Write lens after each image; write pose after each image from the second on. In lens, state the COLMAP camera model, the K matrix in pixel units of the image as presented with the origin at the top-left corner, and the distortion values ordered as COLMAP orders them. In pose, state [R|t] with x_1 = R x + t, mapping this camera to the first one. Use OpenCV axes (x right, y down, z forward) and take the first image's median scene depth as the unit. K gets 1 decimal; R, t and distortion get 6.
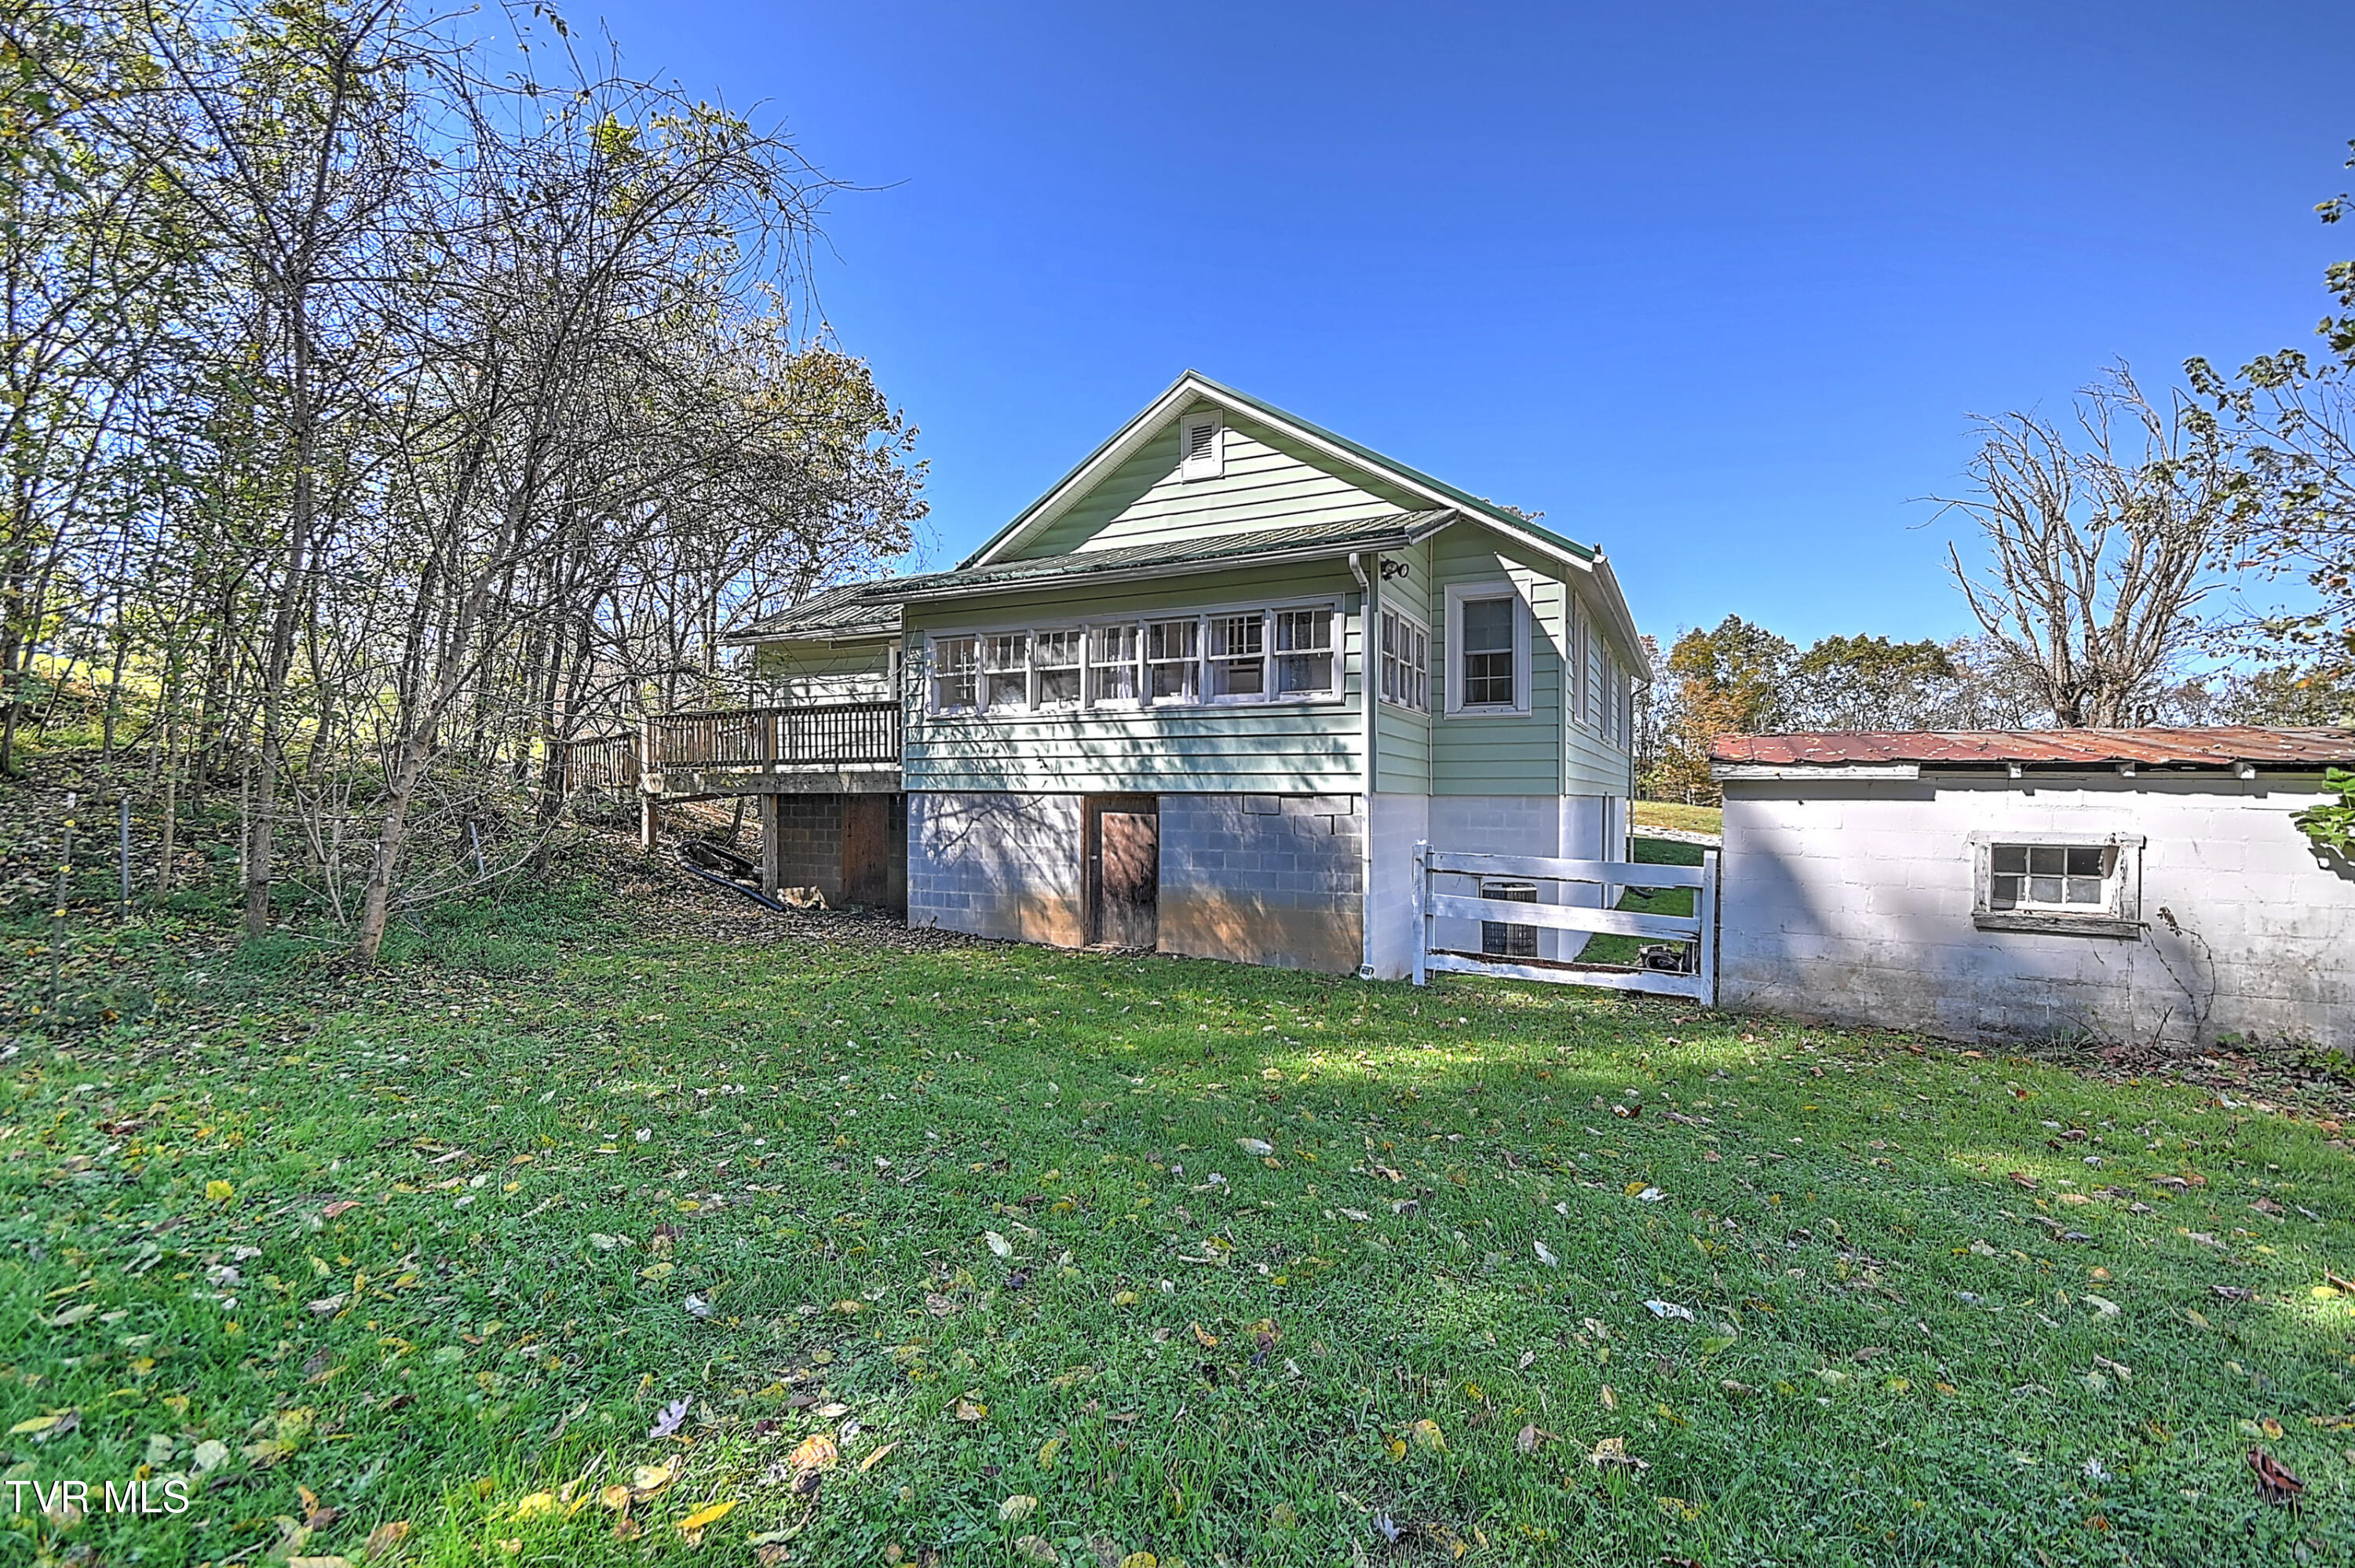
lens RADIAL K [[1021.8, 0, 1175.1], [0, 1021.8, 779.8], [0, 0, 1]] dist [0.002652, -0.000207]
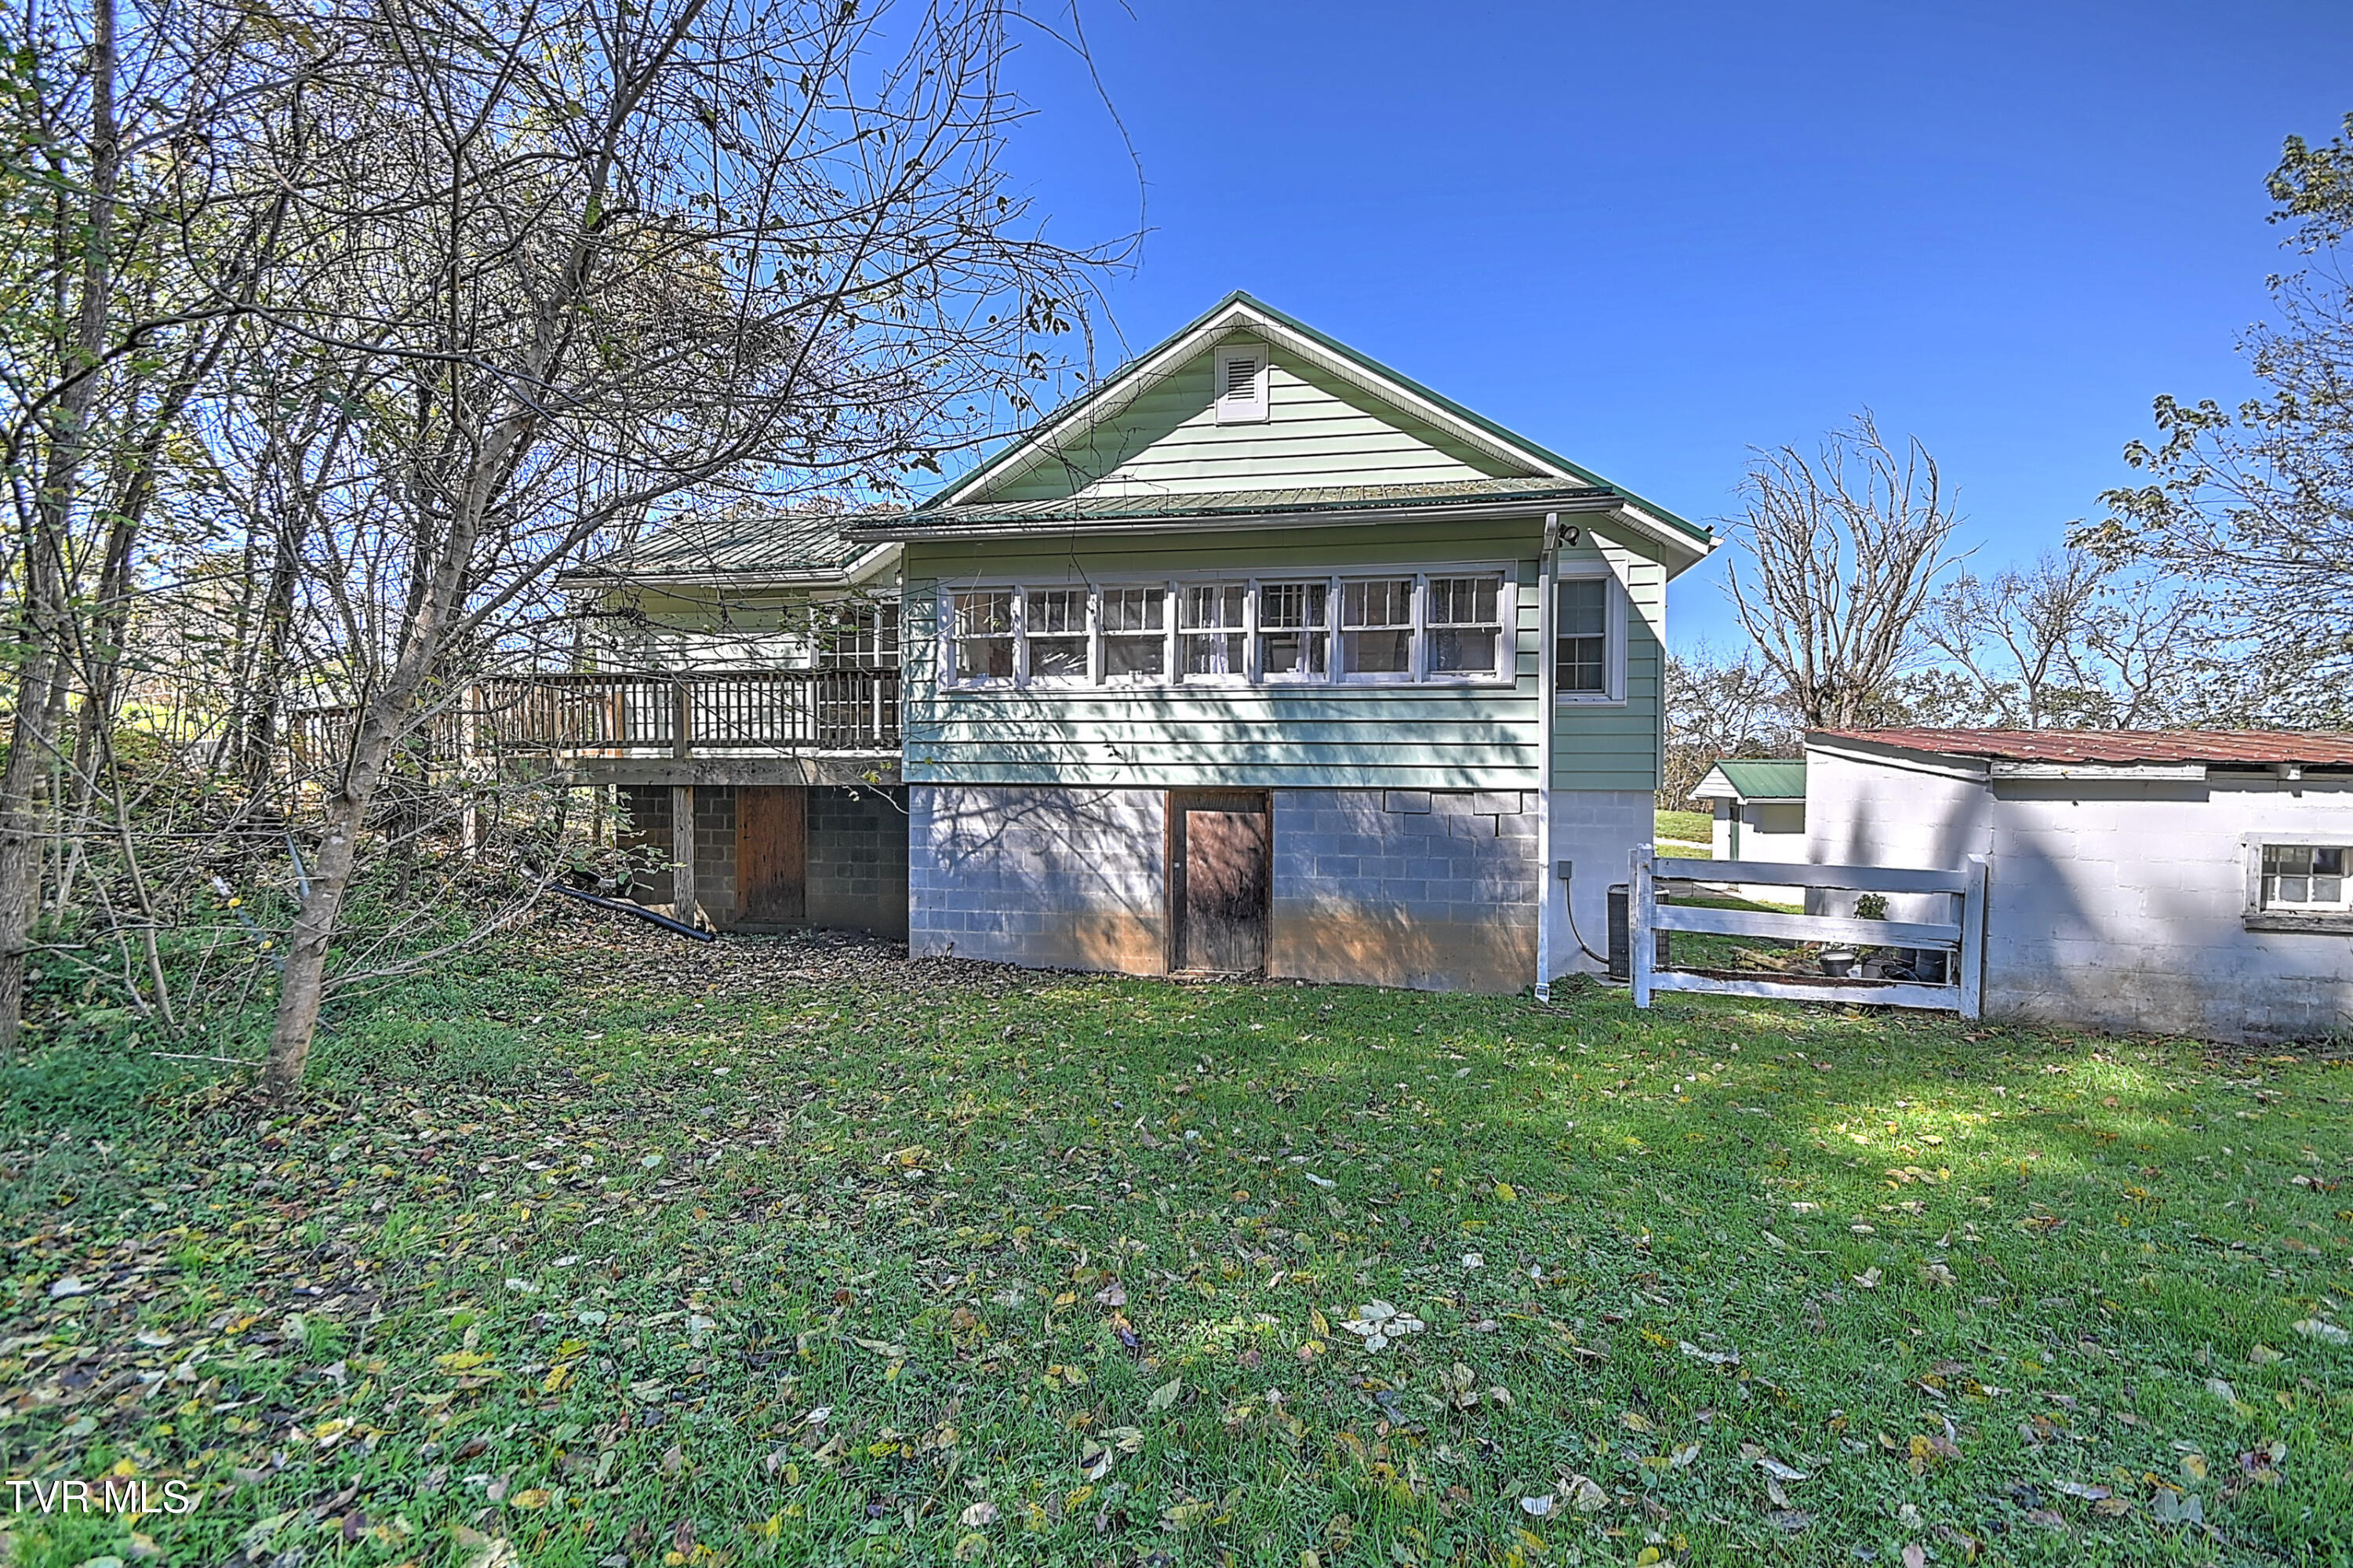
lens RADIAL K [[1021.2, 0, 1178.0], [0, 1021.2, 787.7], [0, 0, 1]] dist [0.002652, -0.000207]
pose [[0.961170, 0.001356, 0.275954, -0.309318], [-0.007547, 0.999743, 0.021373, -0.004179], [-0.275854, -0.022625, 0.960933, 0.208850]]
